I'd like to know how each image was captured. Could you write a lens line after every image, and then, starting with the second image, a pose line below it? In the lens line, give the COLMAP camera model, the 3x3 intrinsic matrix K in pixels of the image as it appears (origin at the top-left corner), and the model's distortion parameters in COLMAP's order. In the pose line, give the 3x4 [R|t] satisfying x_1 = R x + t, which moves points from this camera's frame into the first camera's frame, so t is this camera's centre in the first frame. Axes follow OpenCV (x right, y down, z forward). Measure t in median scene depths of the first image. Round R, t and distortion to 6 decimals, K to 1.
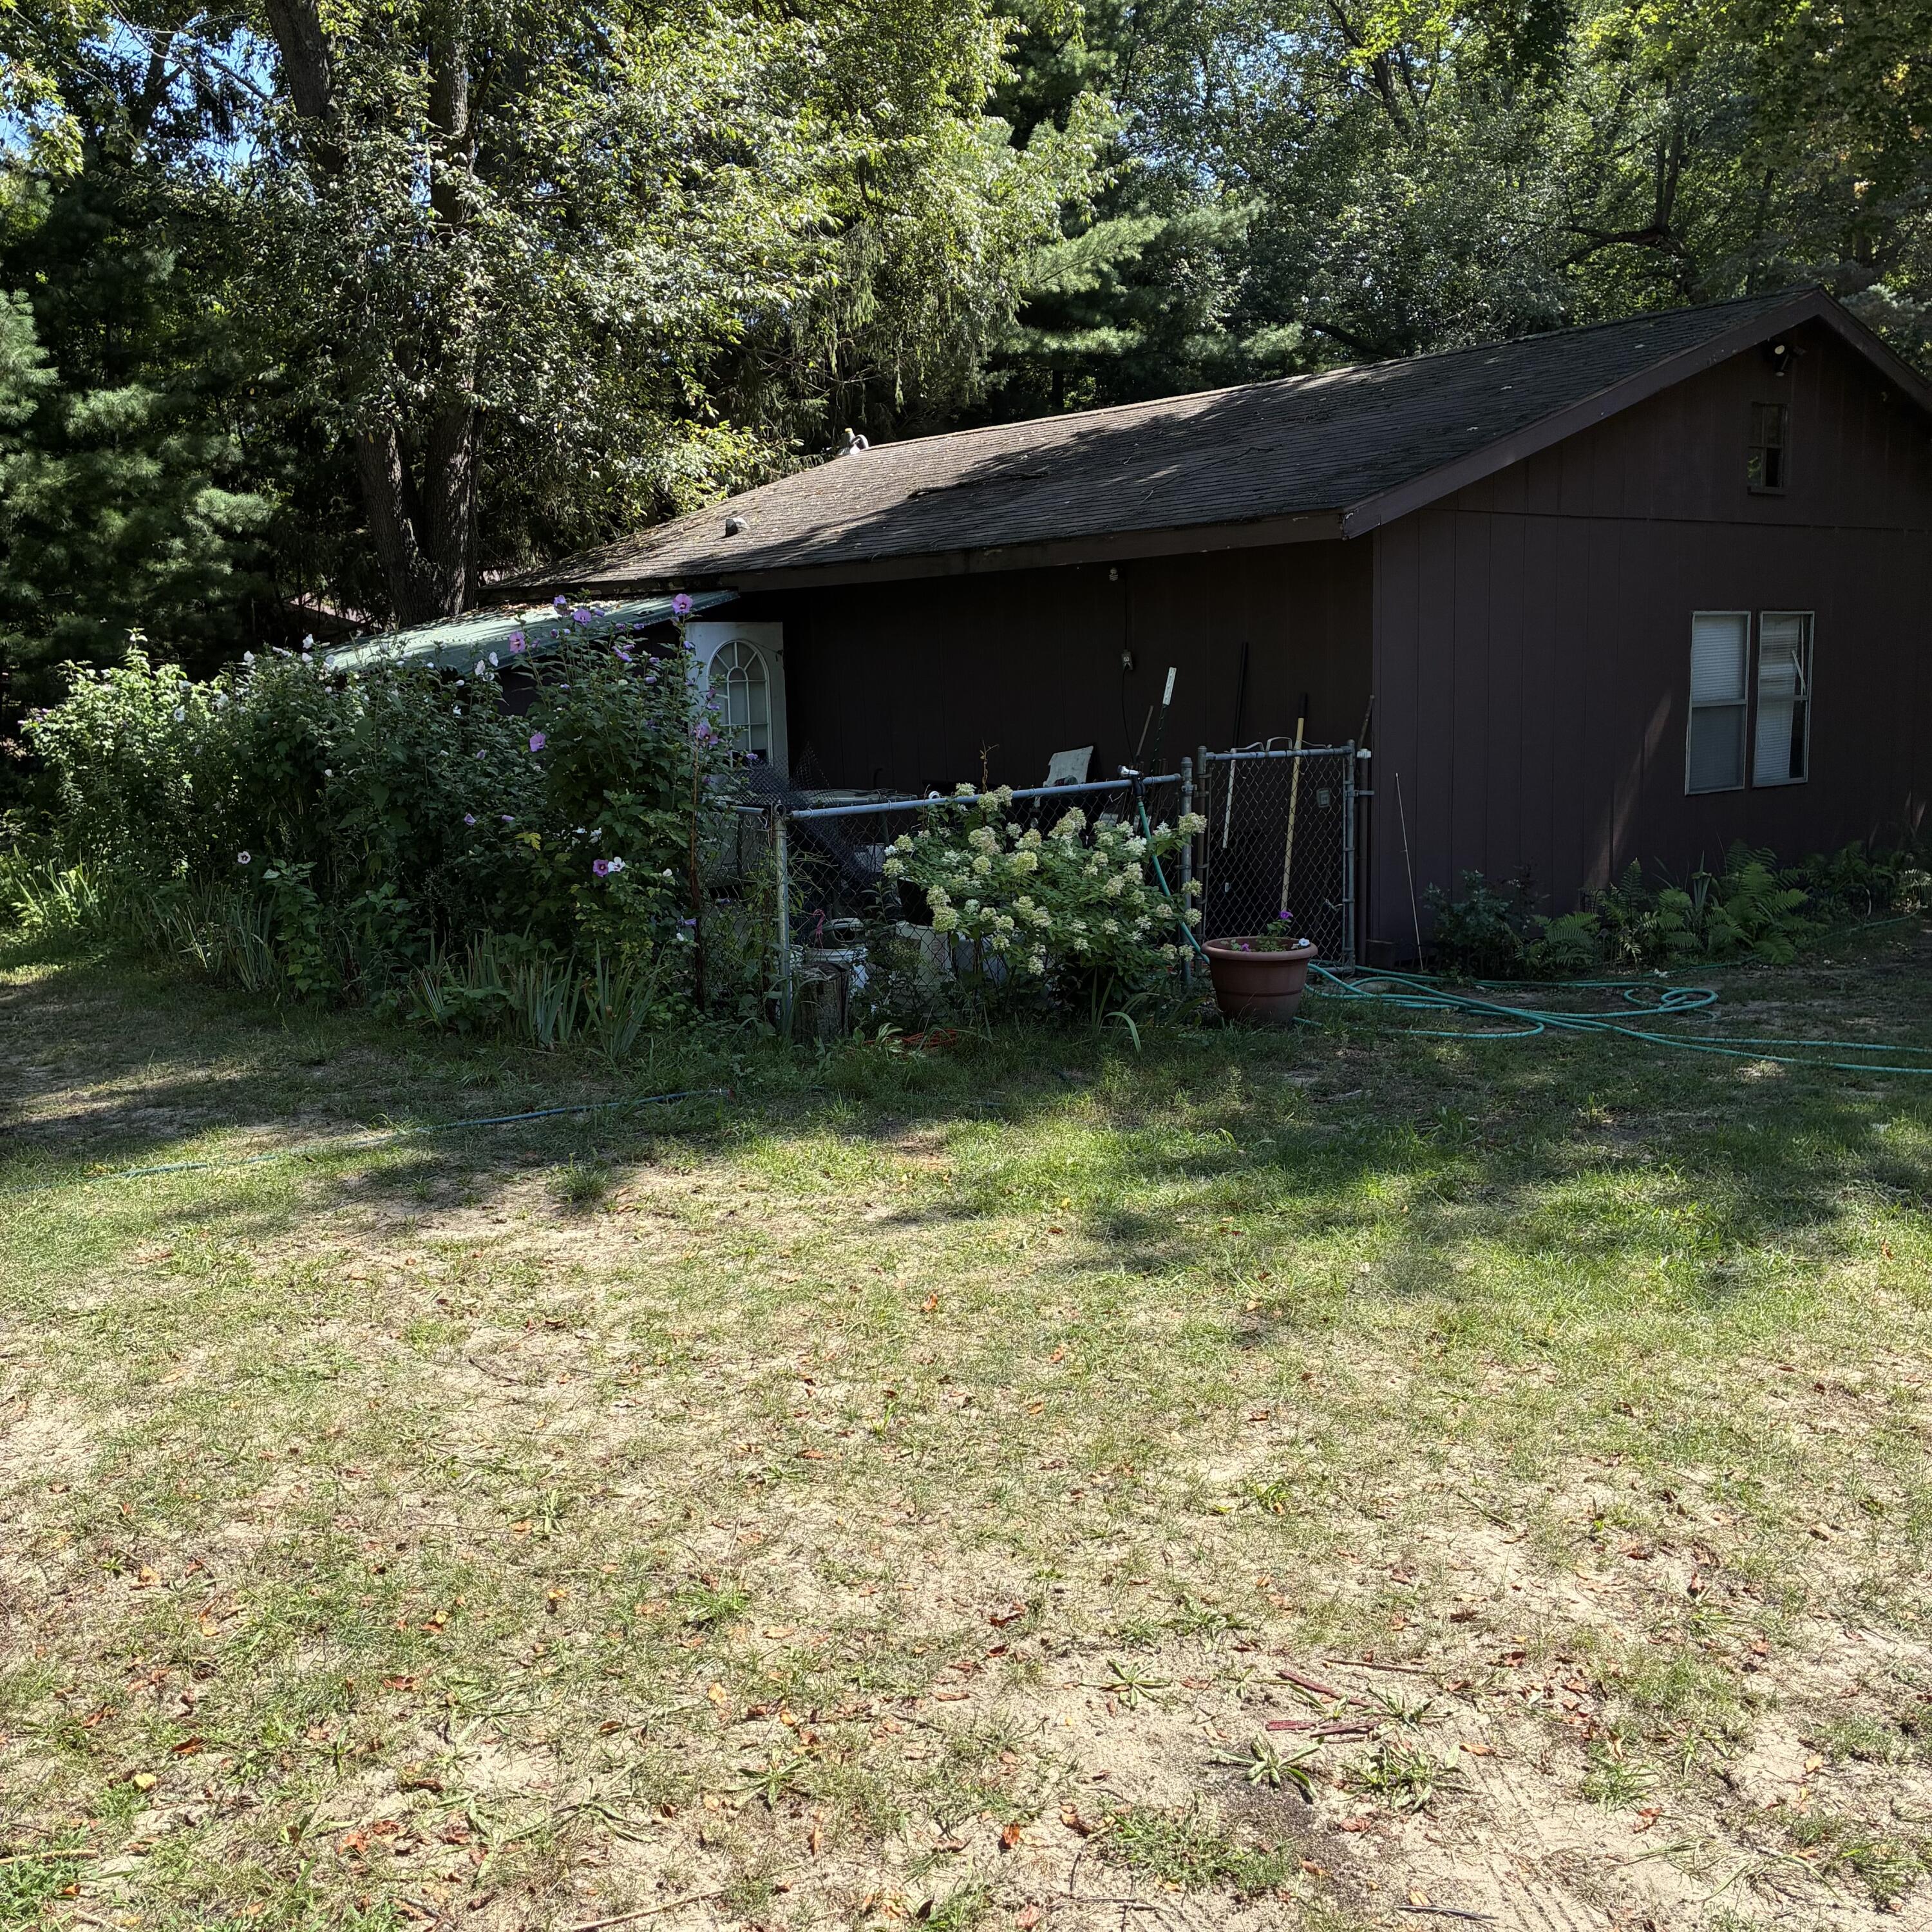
lens RADIAL K [[1925.1, 0, 967.4], [0, 1925.1, 966.3], [0, 0, 1]] dist [-0.019347, -0.016149]
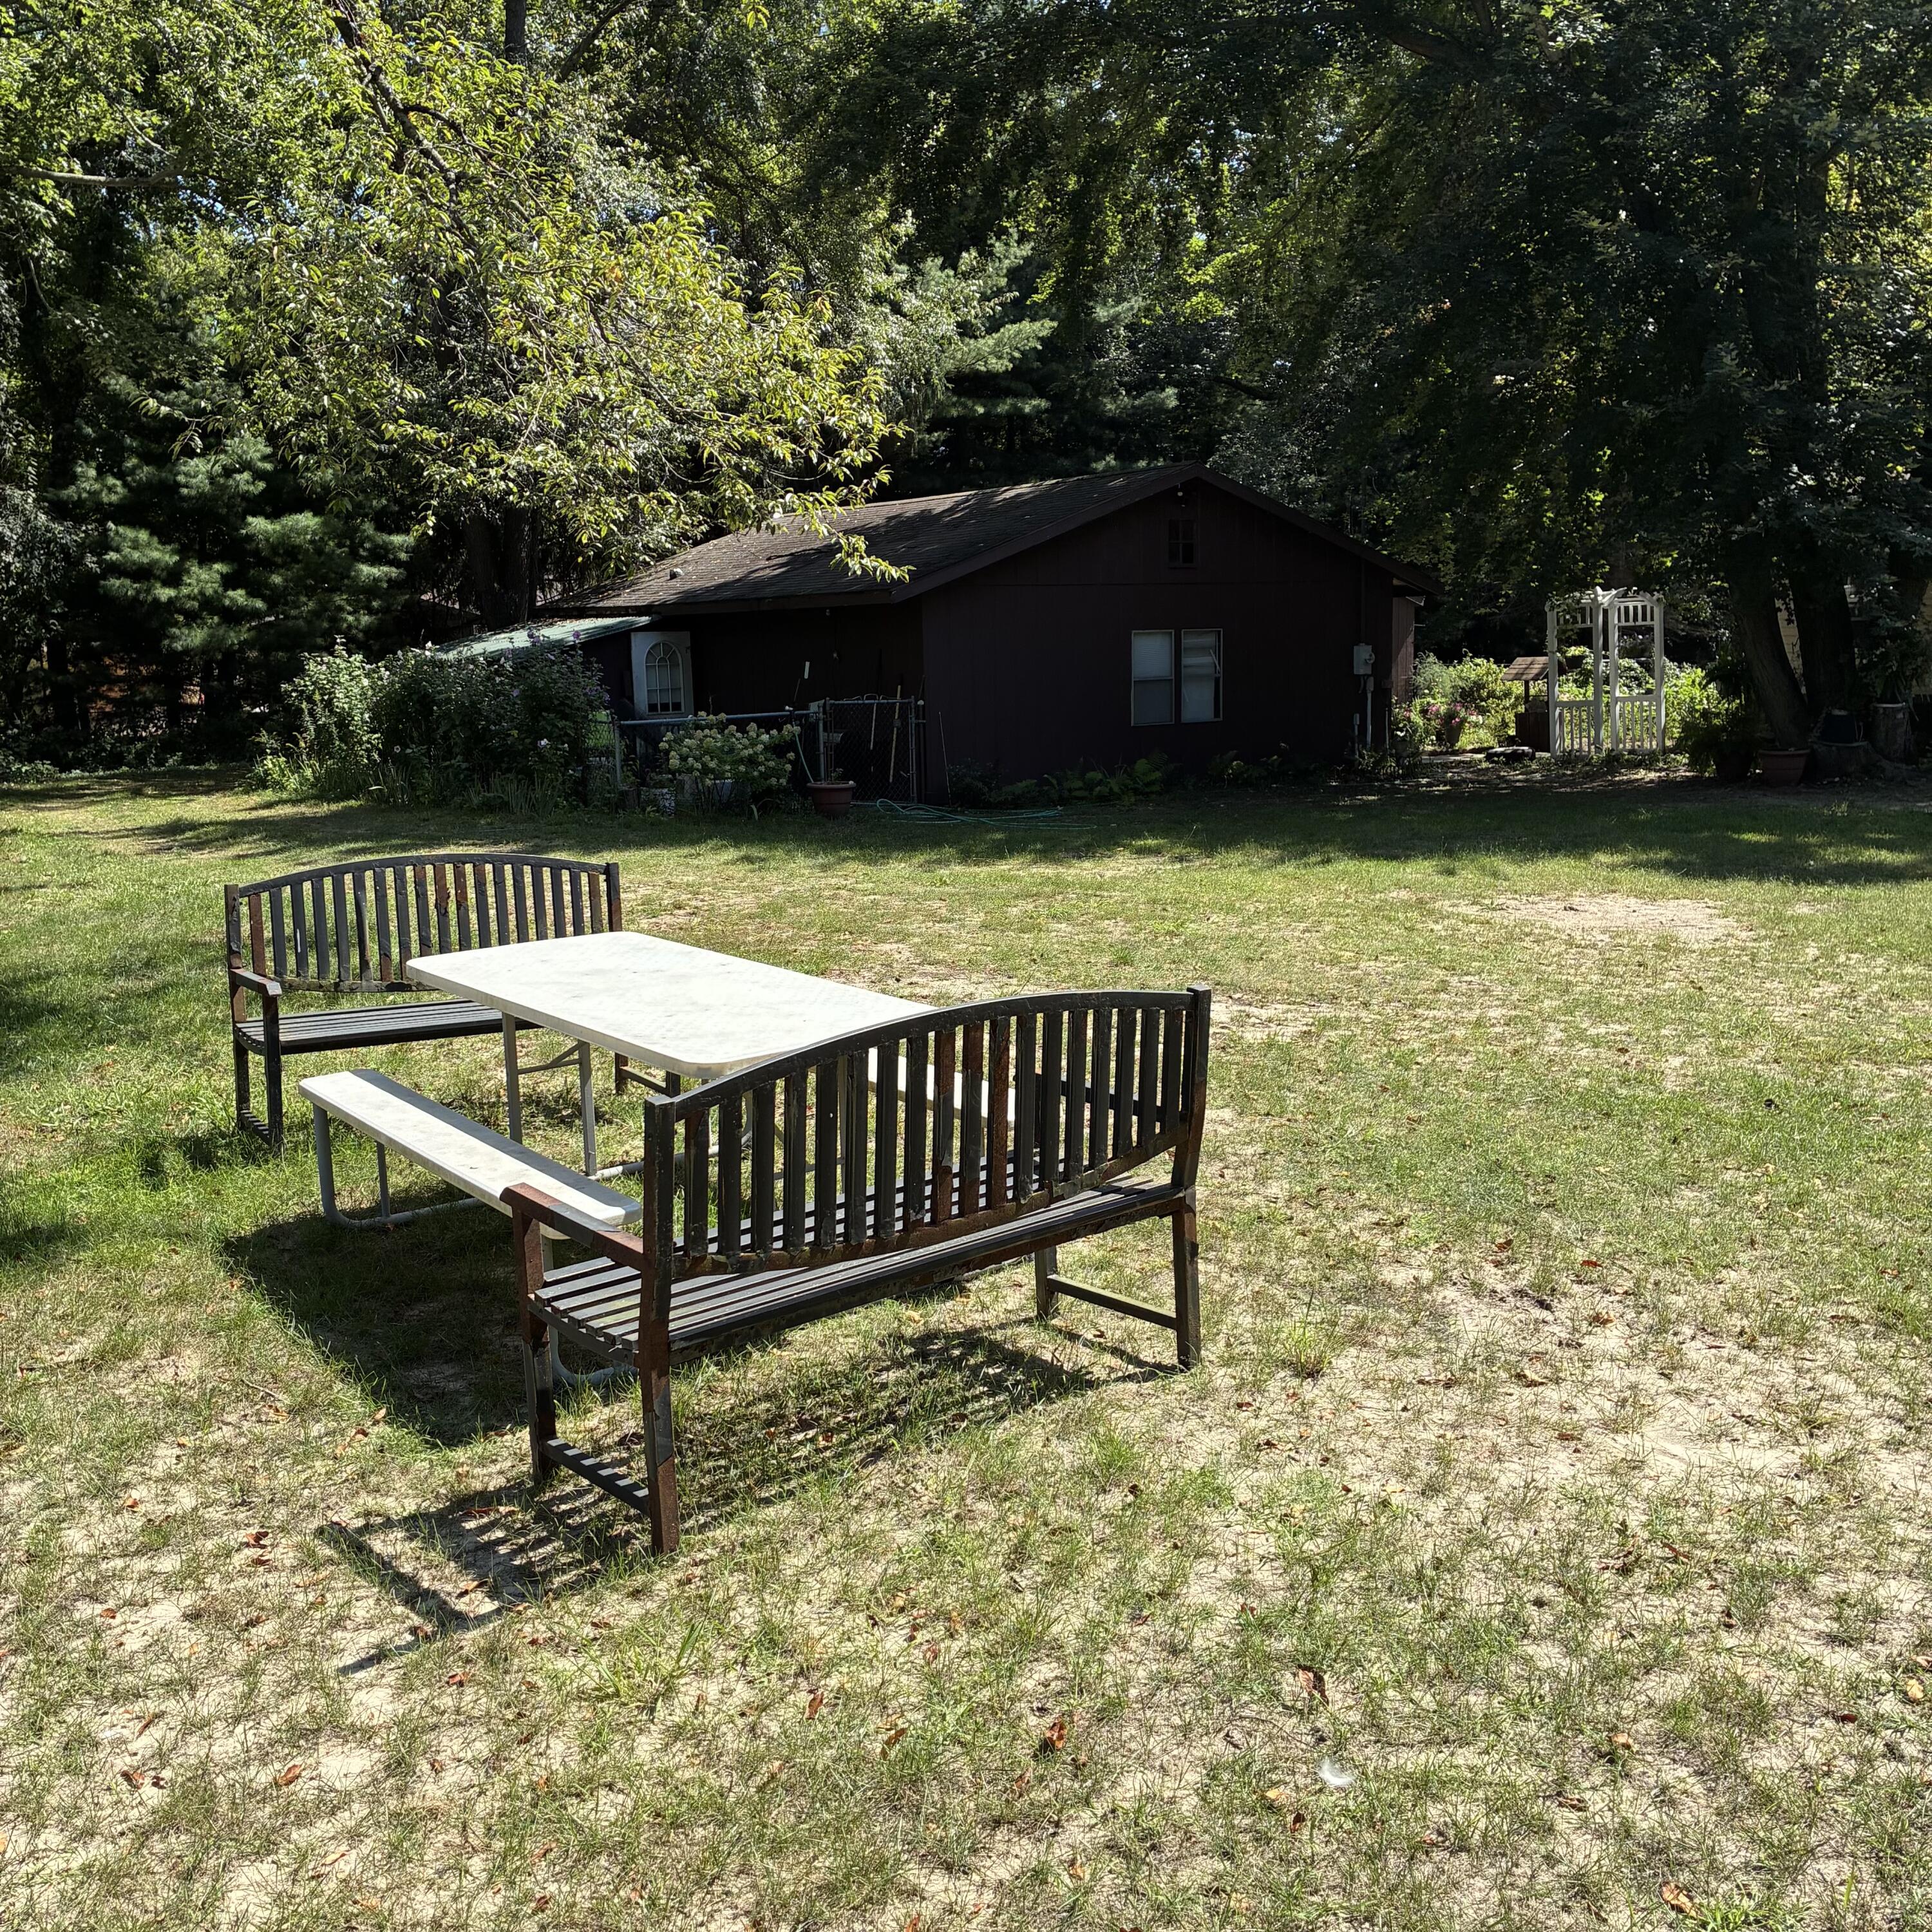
lens RADIAL K [[1953.0, 0, 959.3], [0, 1953.0, 963.3], [0, 0, 1]] dist [0.038567, -0.039431]
pose [[0.997012, 0.013727, -0.076016, 0.322787], [-0.013017, 0.999867, 0.009830, 0.118725], [0.076141, -0.008811, 0.997058, -0.875999]]
